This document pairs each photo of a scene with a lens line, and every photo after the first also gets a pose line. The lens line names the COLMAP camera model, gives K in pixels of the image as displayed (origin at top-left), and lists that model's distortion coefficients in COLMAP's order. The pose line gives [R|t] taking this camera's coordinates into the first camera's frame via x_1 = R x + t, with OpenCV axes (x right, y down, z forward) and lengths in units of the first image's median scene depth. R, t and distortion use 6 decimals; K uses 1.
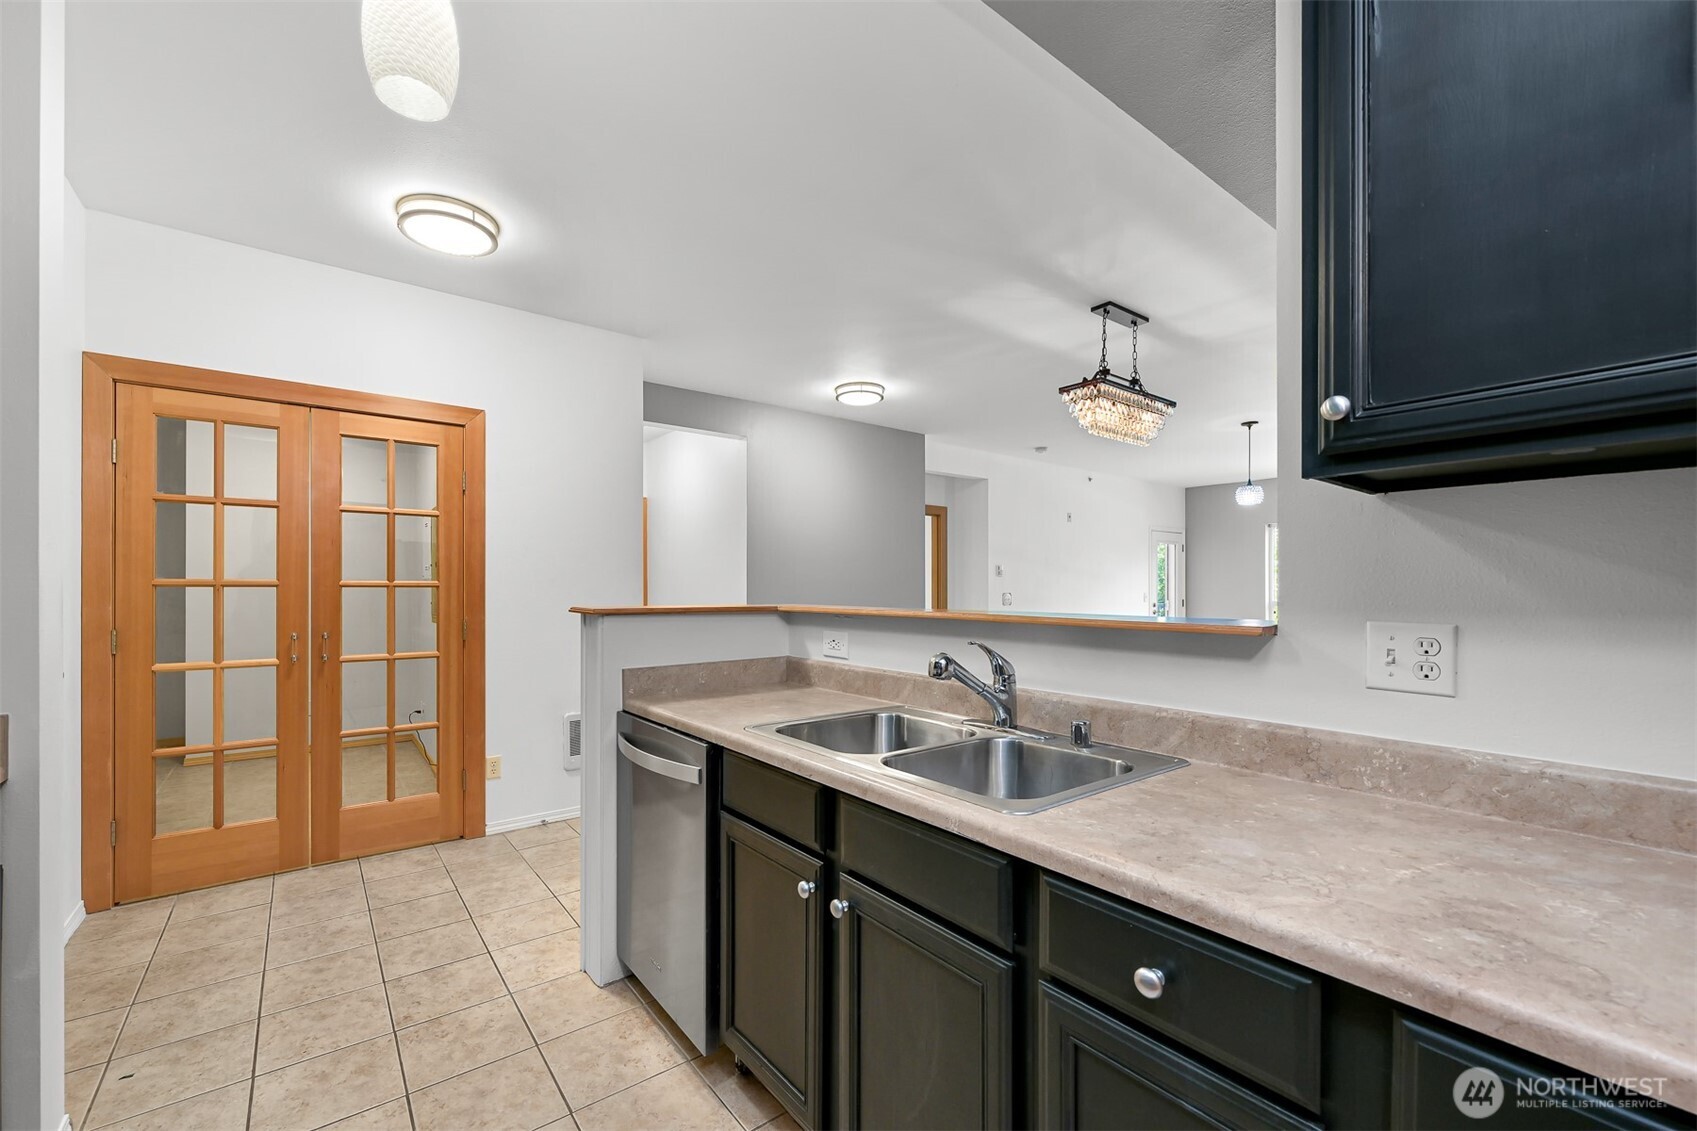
lens RADIAL K [[685.8, 0, 816.7], [0, 685.8, 586.3], [0, 0, 1]] dist [0.001728, 0.000087]
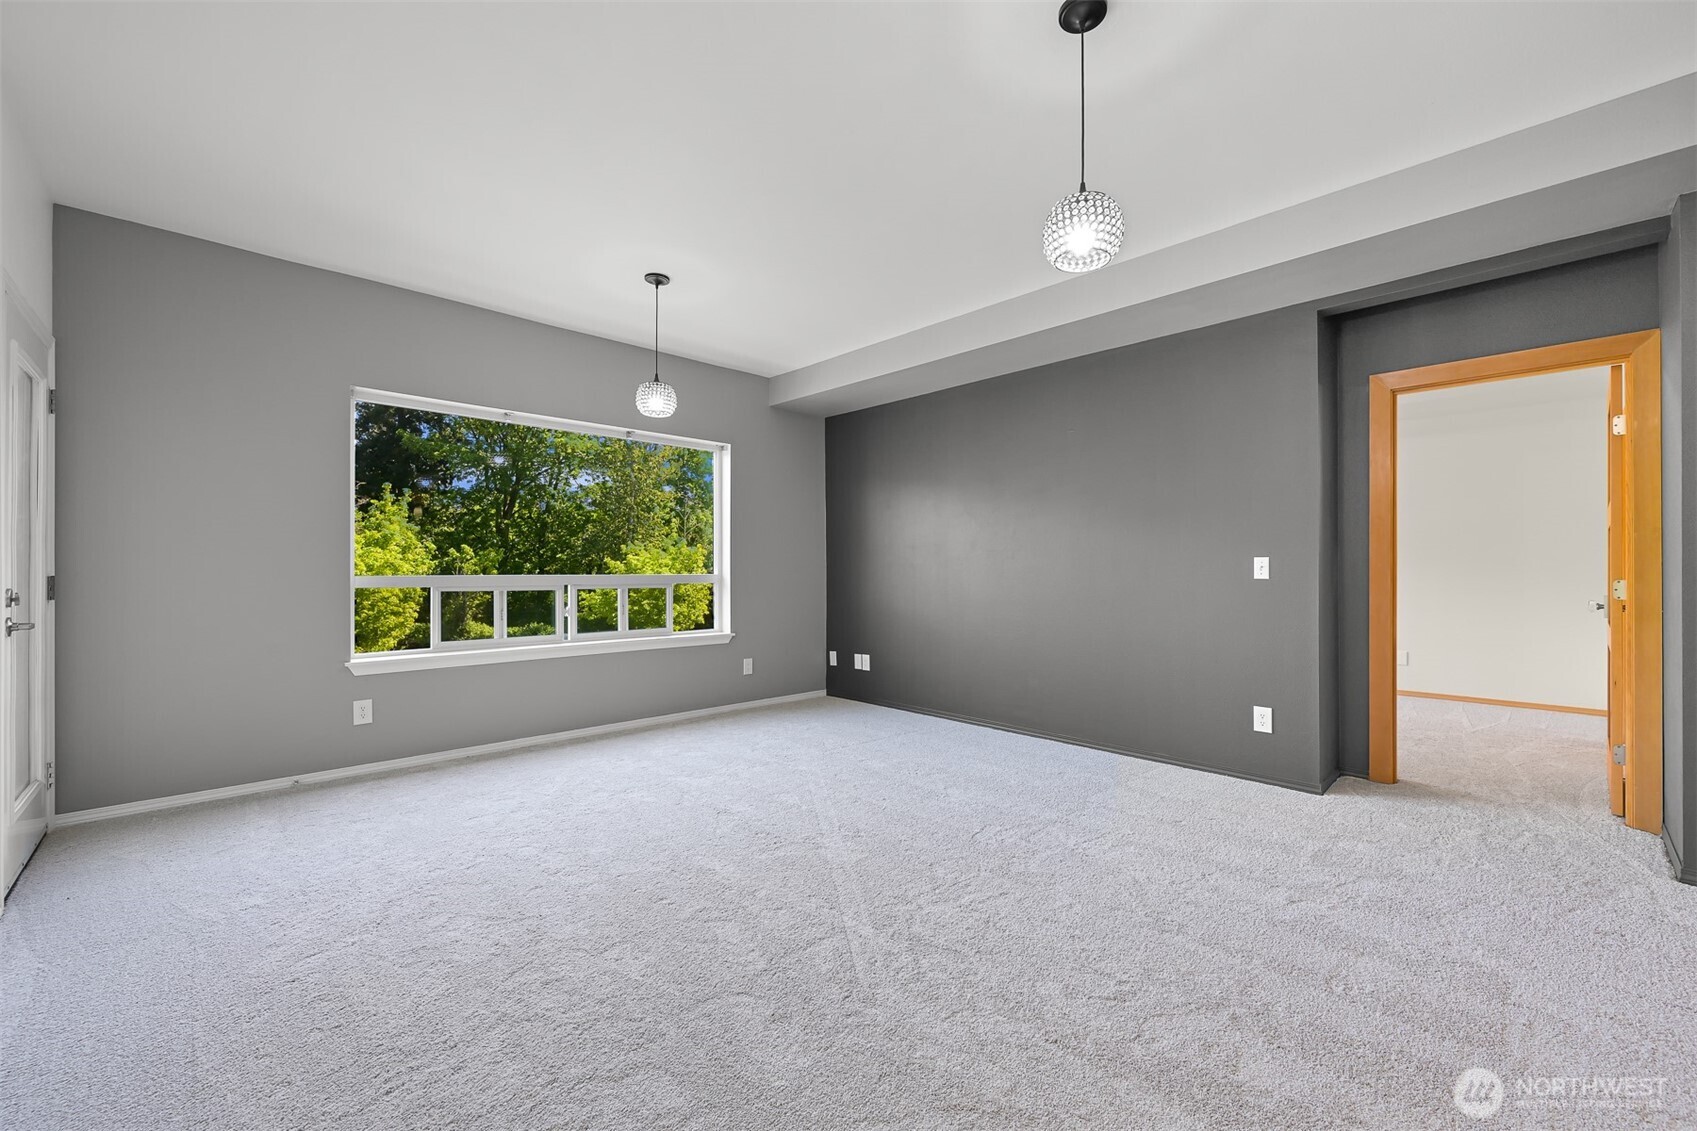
lens RADIAL K [[674.2, 0, 860.4], [0, 674.2, 566.1], [0, 0, 1]] dist [0.000443, -0.000003]
pose [[-0.133062, 0.002830, 0.991104, 0.407160], [-0.003632, 0.999988, -0.003343, 0.029416], [-0.991101, -0.004045, -0.133050, 1.396028]]
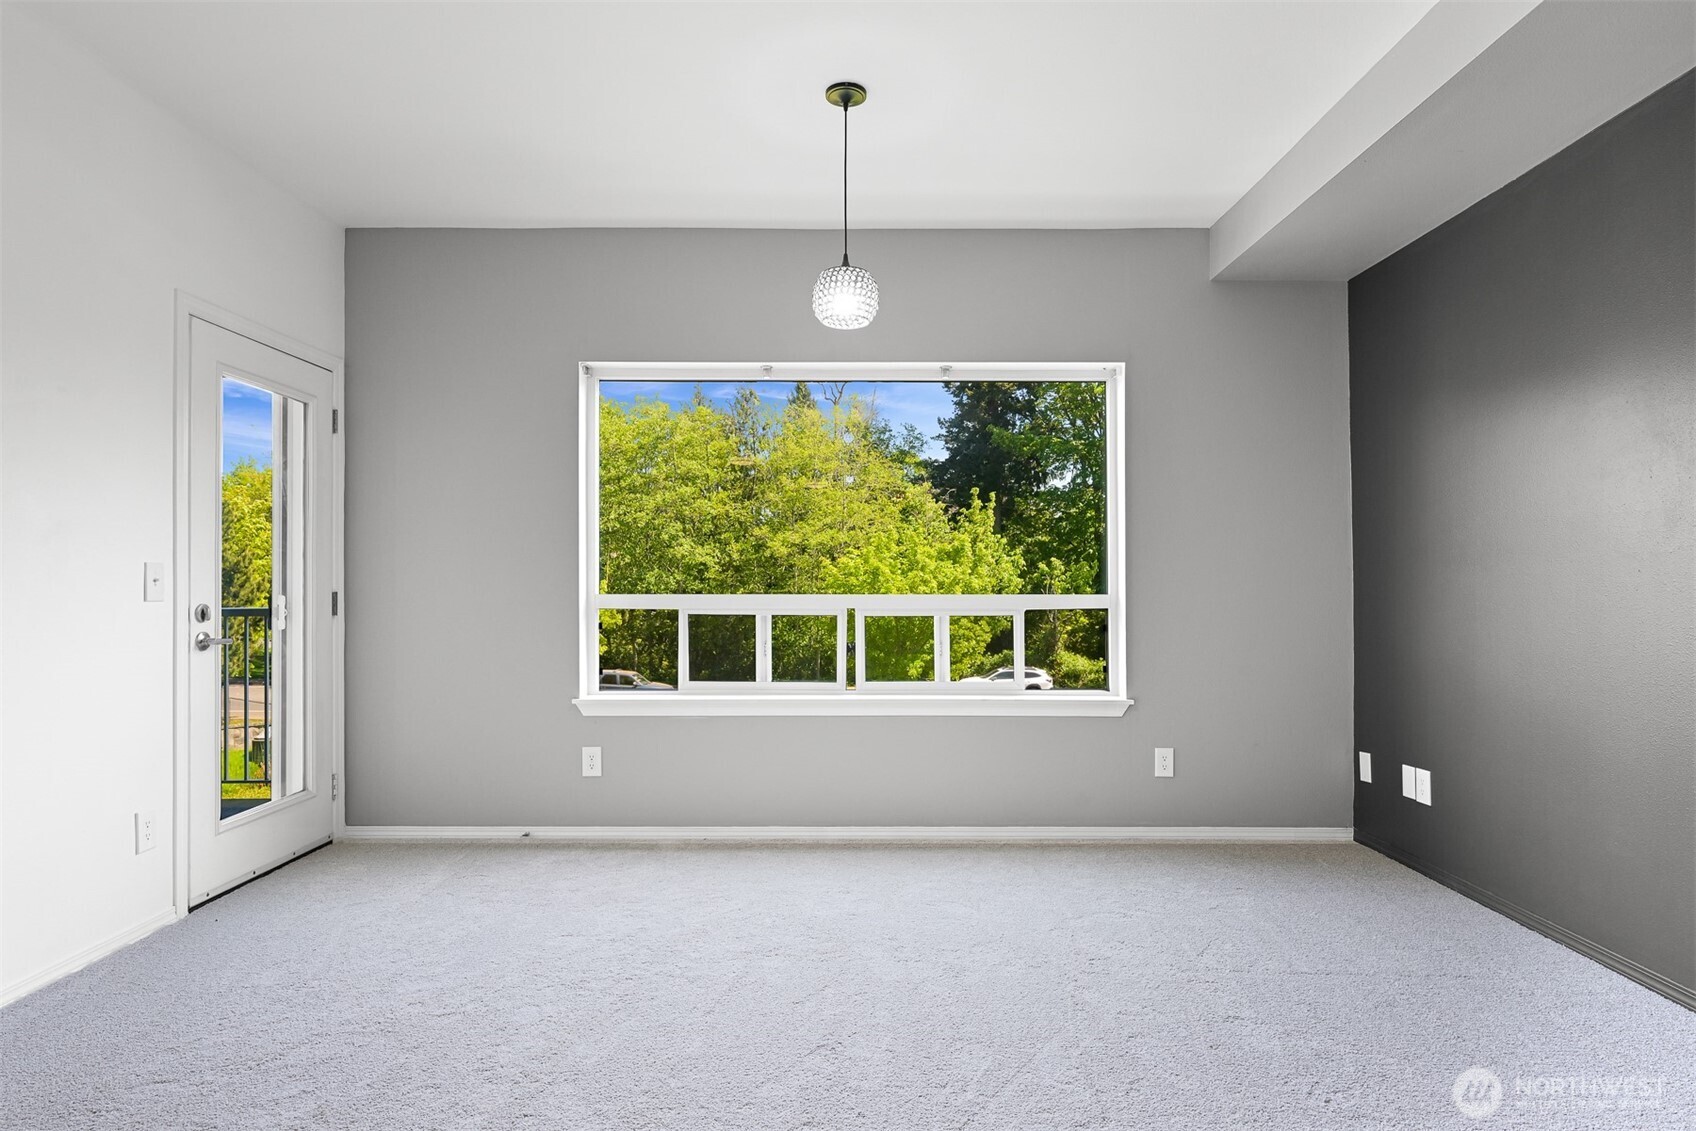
lens RADIAL K [[927.7, 0, 854.3], [0, 927.7, 574.8], [0, 0, 1]] dist [-0.001182, 0.000329]
pose [[0.598247, 0.008486, 0.801267, 0.692132], [-0.000689, 0.999949, -0.010075, 0.031192], [-0.801311, 0.005475, 0.598223, 1.155325]]
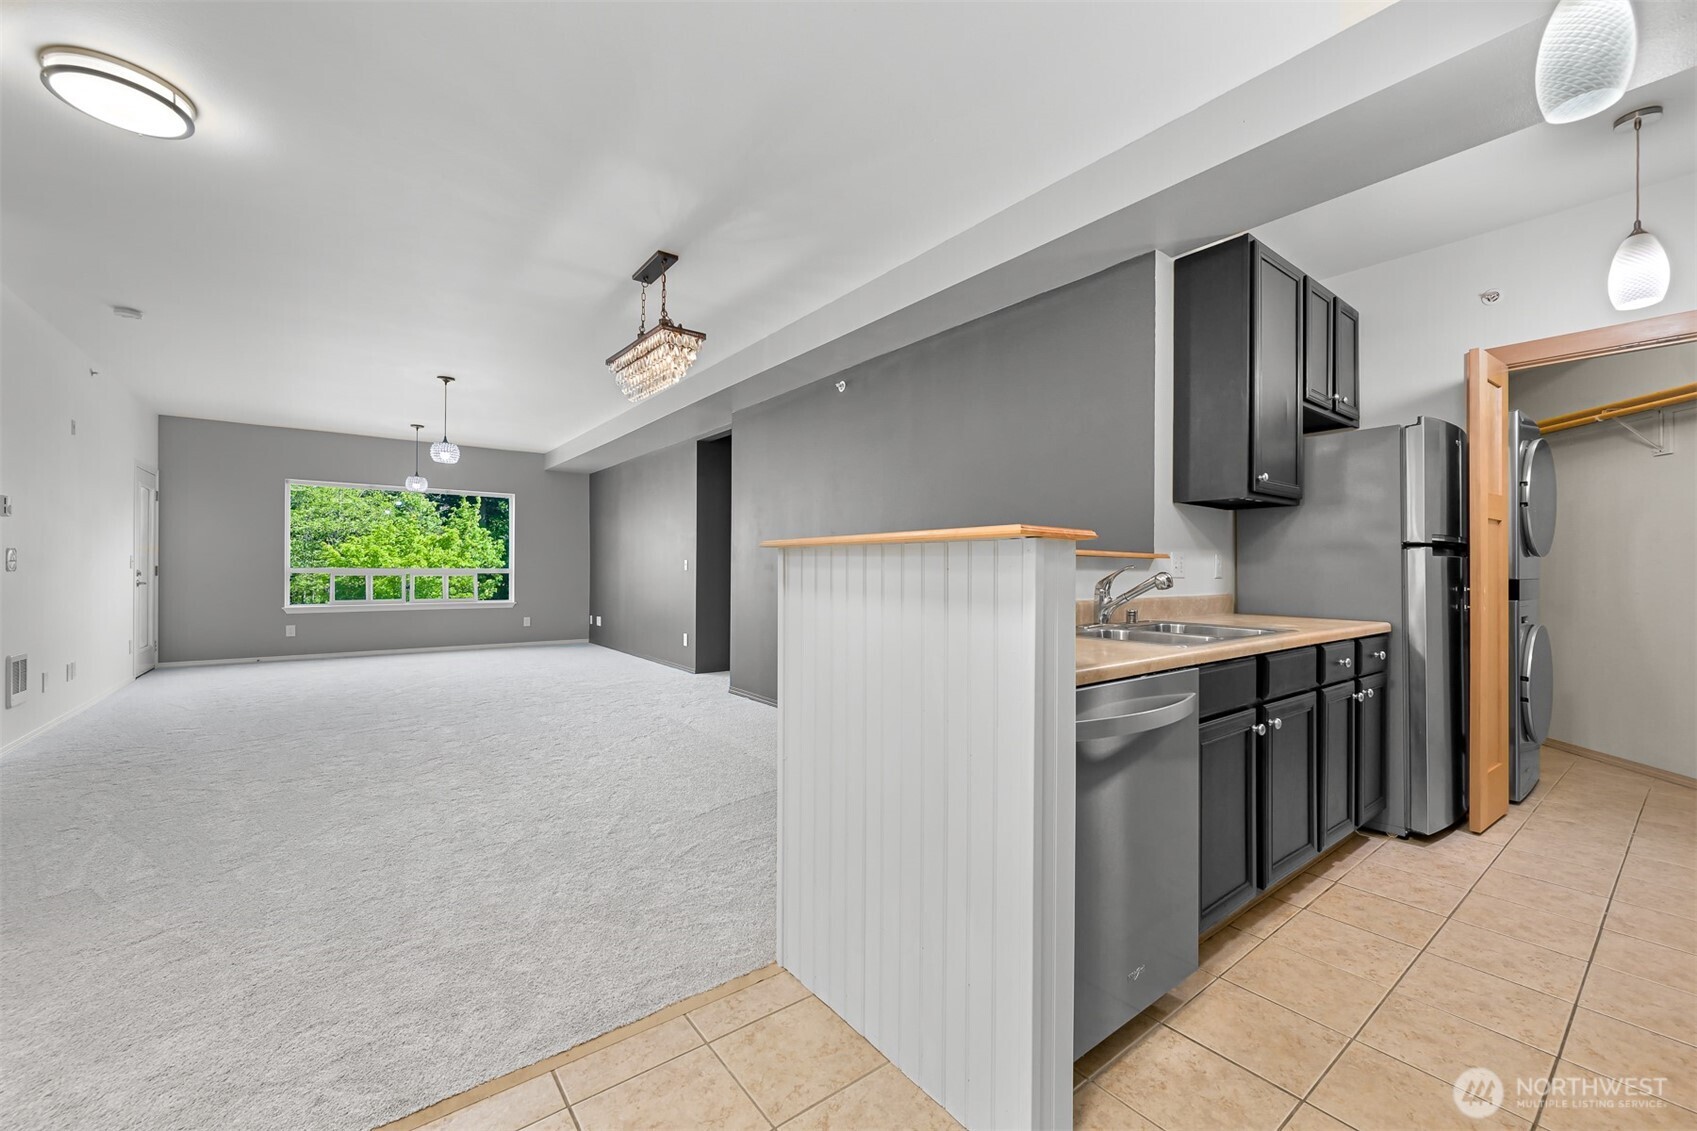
lens RADIAL K [[674.2, 0, 860.4], [0, 674.2, 566.1], [0, 0, 1]] dist [0.000443, -0.000003]
pose [[-0.019799, 0.002571, 0.999801, -0.402072], [-0.008596, 0.999959, -0.002742, 0.029749], [-0.999767, -0.008649, -0.019776, 0.527595]]
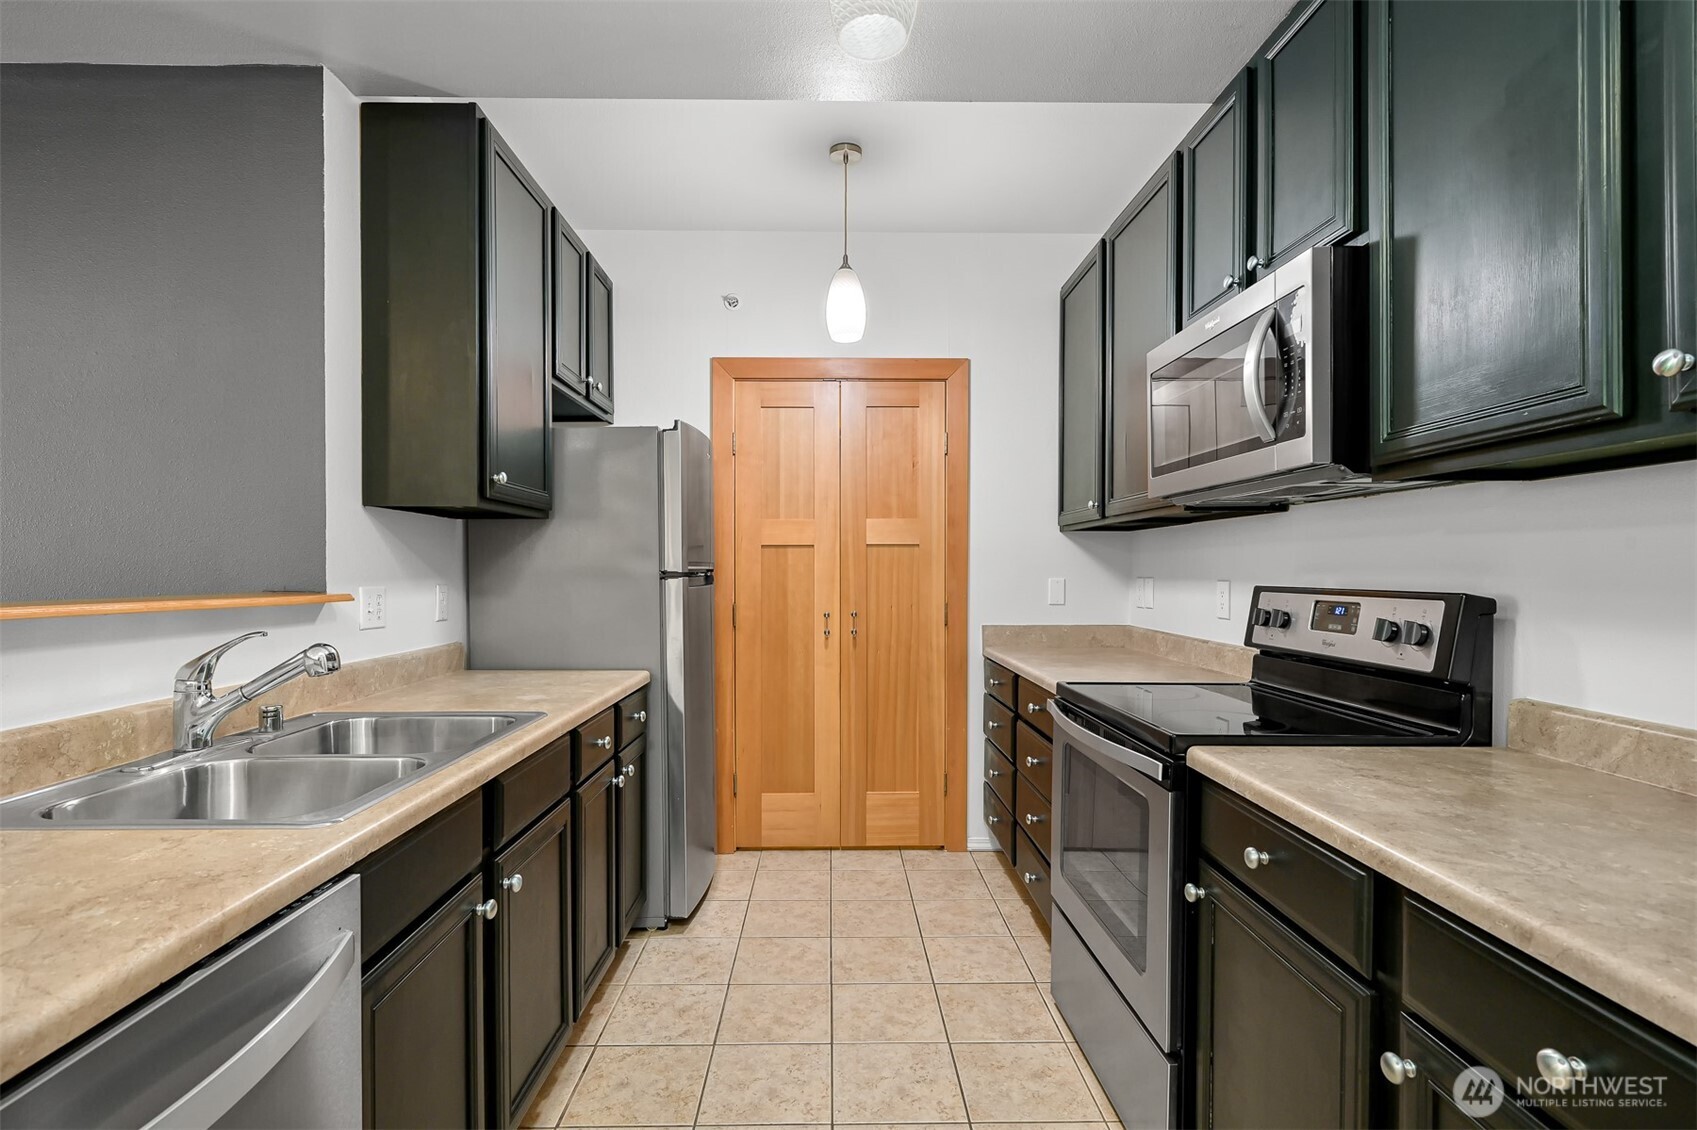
lens RADIAL K [[817.3, 0, 838.7], [0, 817.3, 577.8], [0, 0, 1]] dist [0.000468, 0.000416]
pose [[-0.804020, -0.006663, 0.594565, -0.272565], [-0.002977, 0.999970, 0.007181, 0.003300], [-0.594595, 0.004004, -0.804015, 0.437006]]
